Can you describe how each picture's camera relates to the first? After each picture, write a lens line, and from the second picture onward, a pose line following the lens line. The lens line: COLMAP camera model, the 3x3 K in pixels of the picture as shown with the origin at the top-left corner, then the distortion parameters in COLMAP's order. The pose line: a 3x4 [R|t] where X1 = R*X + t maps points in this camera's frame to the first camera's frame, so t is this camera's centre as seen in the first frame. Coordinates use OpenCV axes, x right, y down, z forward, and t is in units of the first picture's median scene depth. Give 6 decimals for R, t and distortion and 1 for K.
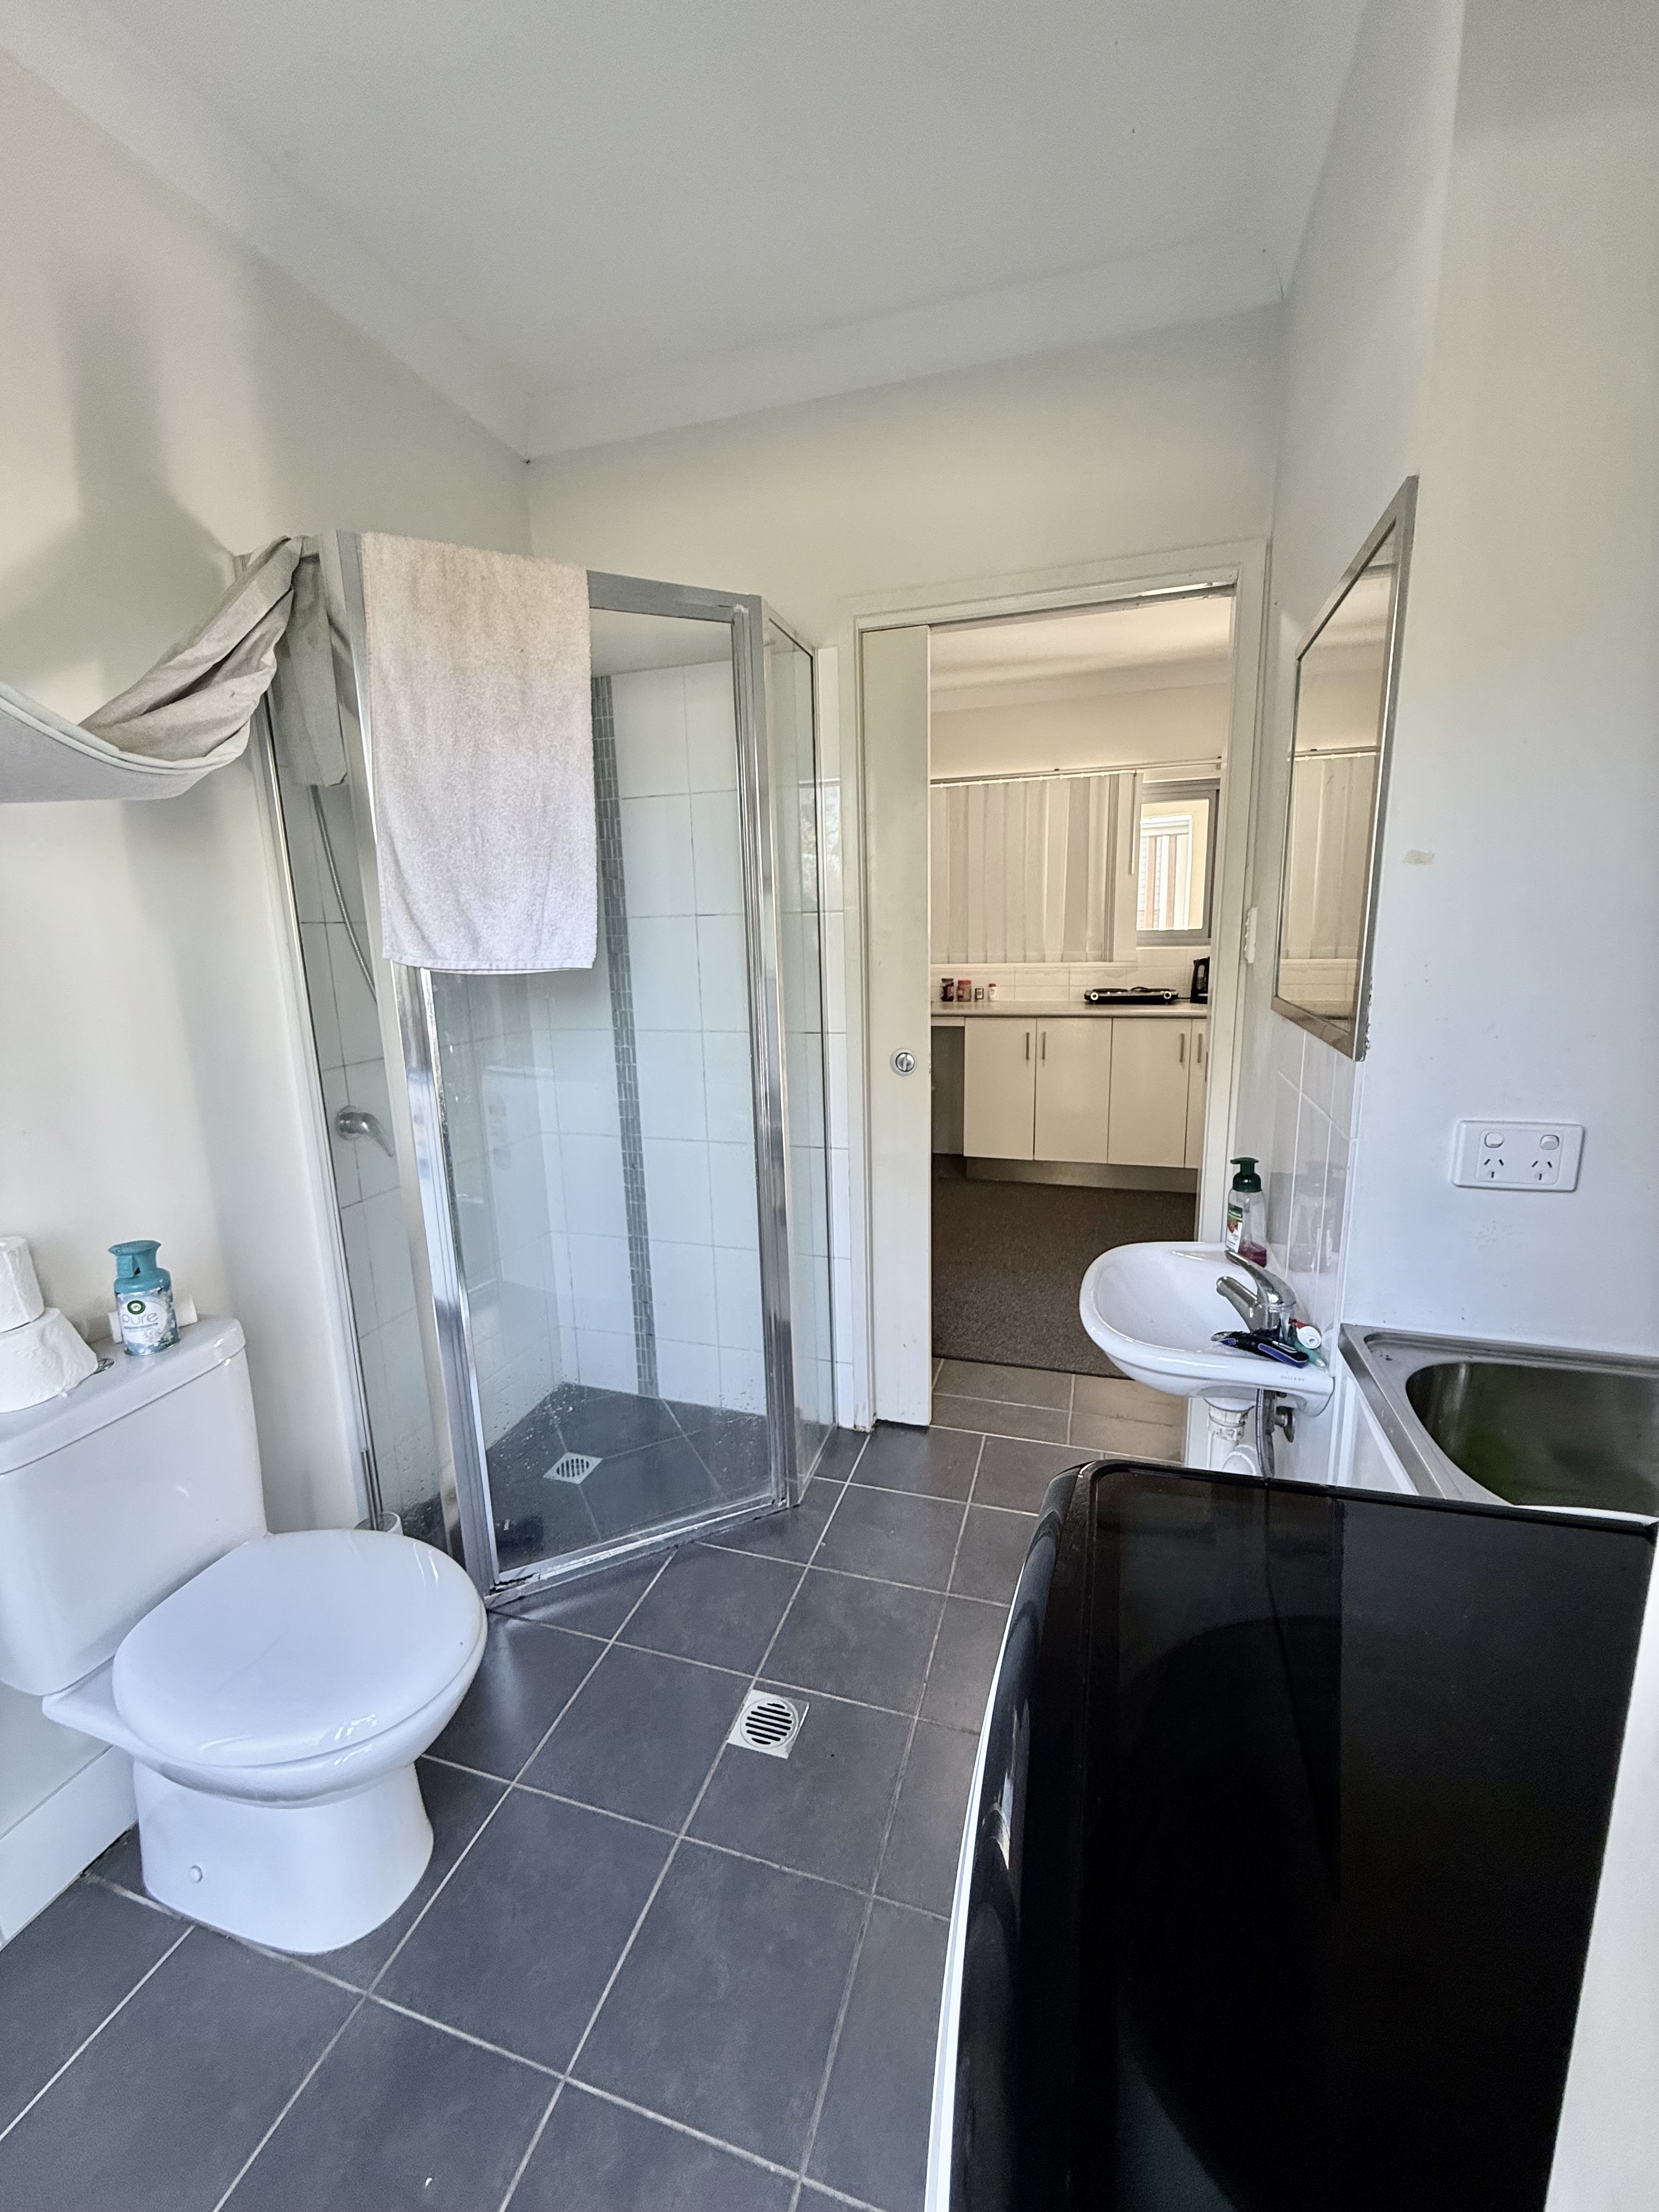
lens RADIAL K [[887.4, 0, 830.2], [0, 887.4, 1103.6], [0, 0, 1]] dist [0.000633, 0.000031]
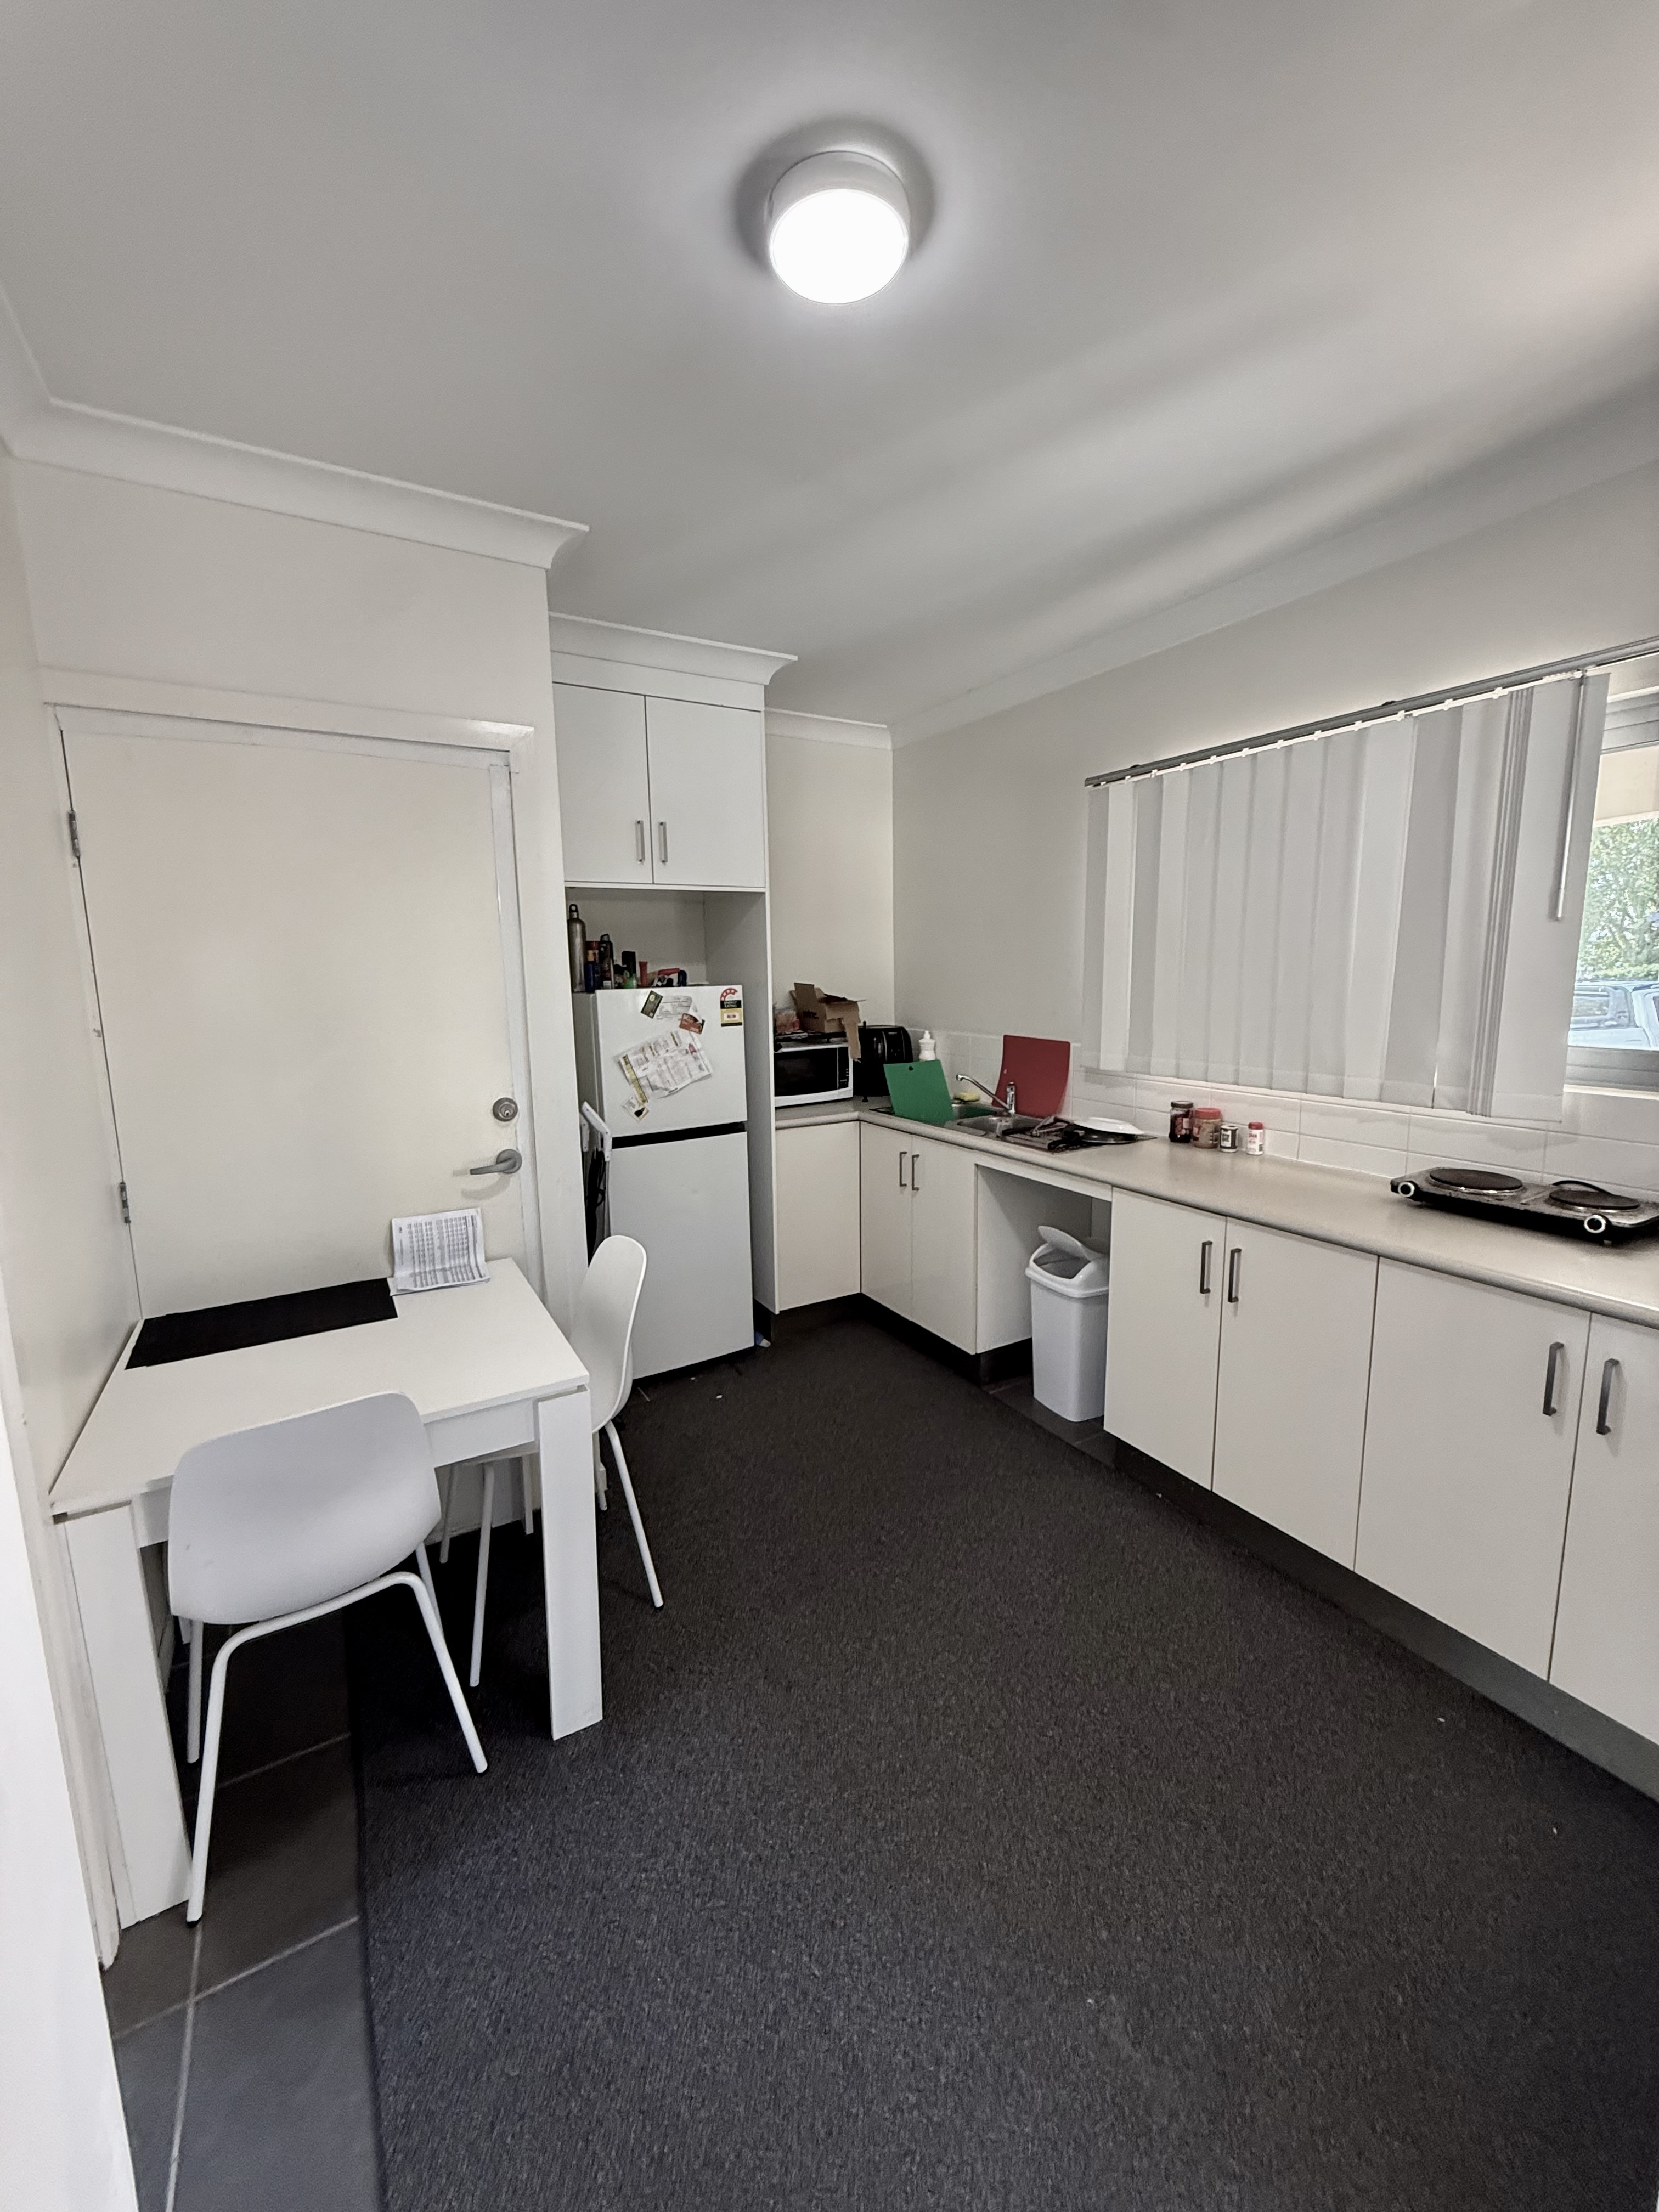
lens RADIAL K [[887.4, 0, 841.8], [0, 887.4, 1102.8], [0, 0, 1]] dist [0.000633, 0.000031]
pose [[0.751957, 0.115000, -0.649103, 0.356512], [-0.134175, 0.990754, 0.020094, -0.130261], [0.645412, 0.071984, 0.760435, 0.449242]]
